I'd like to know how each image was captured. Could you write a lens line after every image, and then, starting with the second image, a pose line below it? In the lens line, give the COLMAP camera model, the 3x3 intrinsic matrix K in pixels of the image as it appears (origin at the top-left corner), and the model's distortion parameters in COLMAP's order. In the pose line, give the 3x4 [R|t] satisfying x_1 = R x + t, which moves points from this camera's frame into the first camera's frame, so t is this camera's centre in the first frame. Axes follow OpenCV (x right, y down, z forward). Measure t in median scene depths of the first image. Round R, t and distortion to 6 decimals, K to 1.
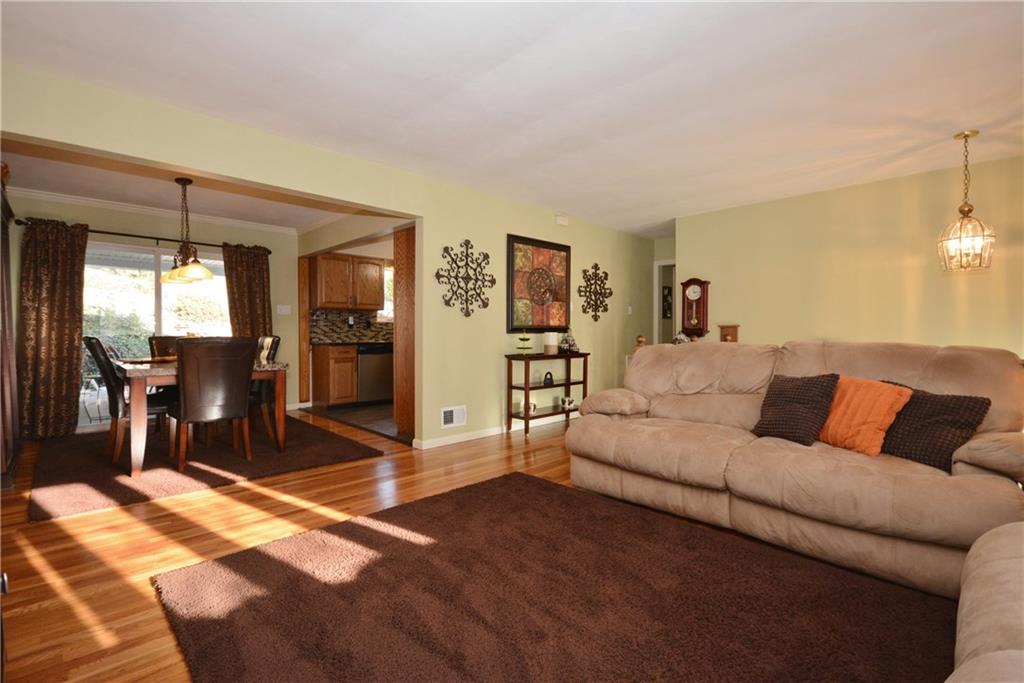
lens RADIAL K [[462.7, 0, 501.4], [0, 462.7, 340.5], [0, 0, 1]] dist [0.045103, -0.026963]
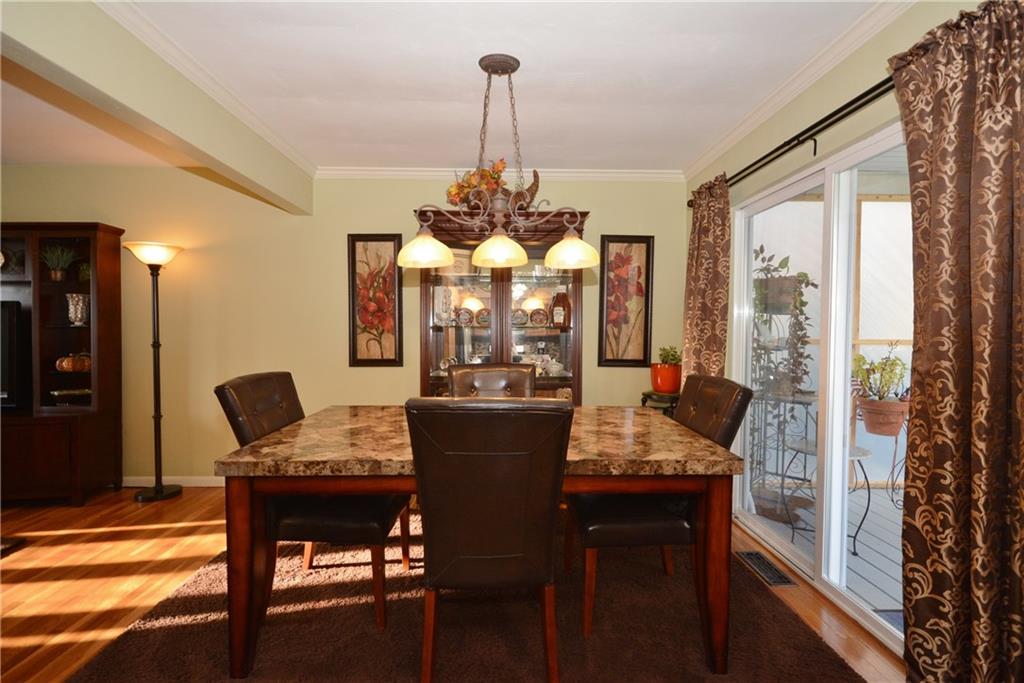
lens RADIAL K [[474.3, 0, 512.0], [0, 474.3, 341.5], [0, 0, 1]] dist [0.001975, 0.000729]
pose [[-0.663225, 0.020740, -0.748133, -0.287067], [-0.015986, 0.998995, 0.041866, -0.064294], [0.748249, 0.039726, -0.662227, 1.286629]]
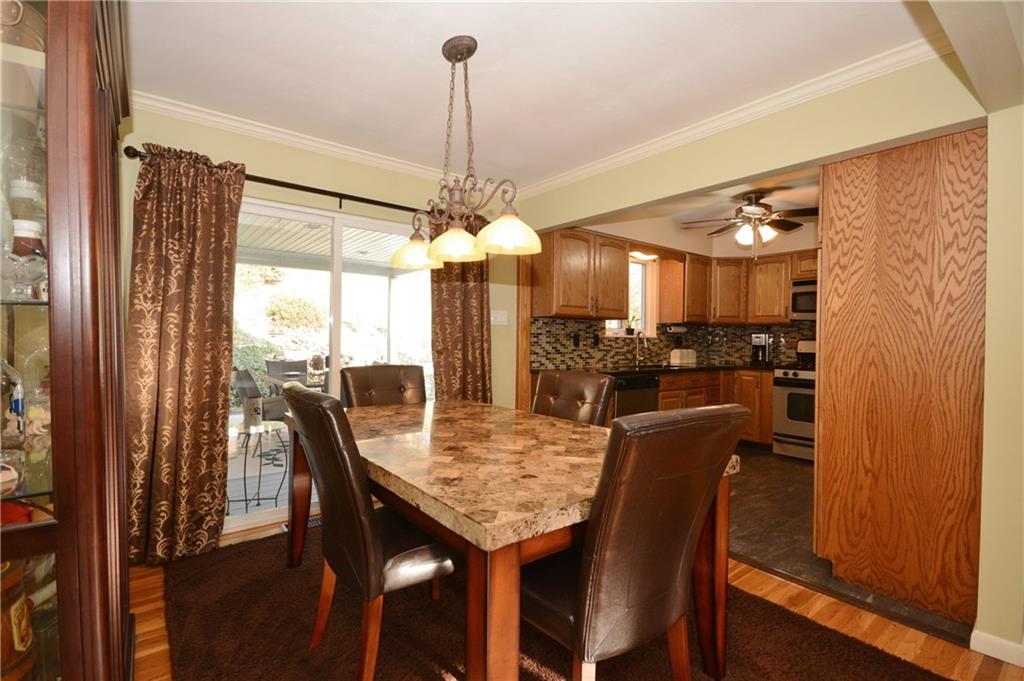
lens RADIAL K [[474.3, 0, 512.0], [0, 474.3, 340.5], [0, 0, 1]] dist [0.001975, 0.000729]
pose [[0.996352, 0.013821, -0.084206, -0.547905], [-0.014815, 0.999828, -0.011187, -0.039256], [0.084037, 0.012394, 0.996386, 0.503310]]
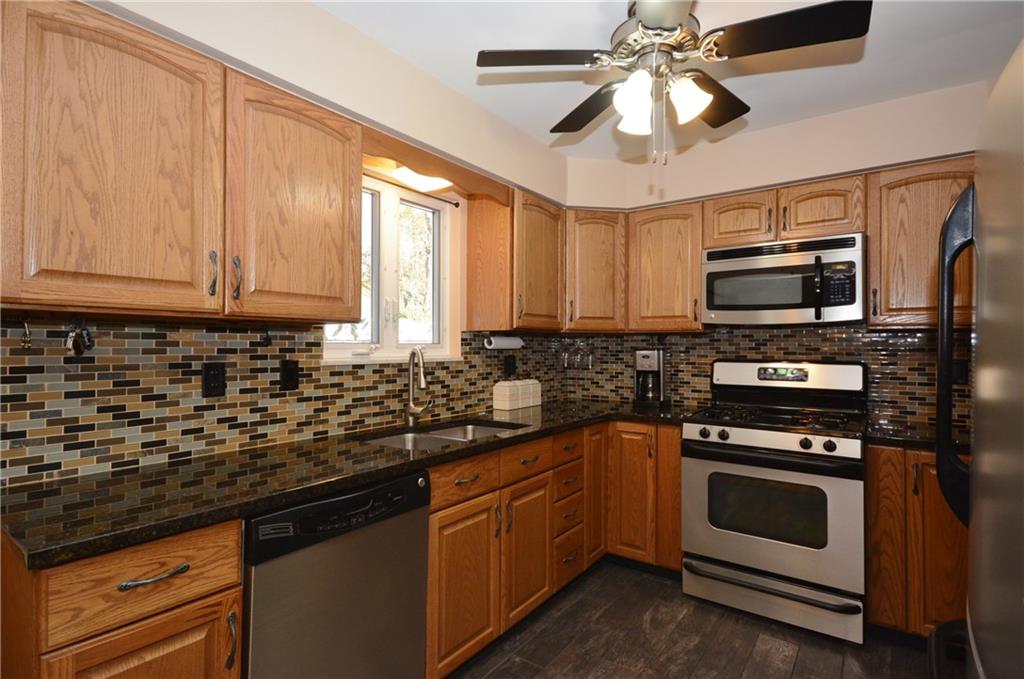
lens RADIAL K [[505.5, 0, 512.0], [0, 505.5, 339.5], [0, 0, 1]] dist [-0.001939, 0.010579]
pose [[0.983297, 0.005380, 0.181930, -0.339227], [-0.000421, 0.999628, -0.027287, -0.073812], [-0.182009, 0.026755, 0.982933, 1.096836]]
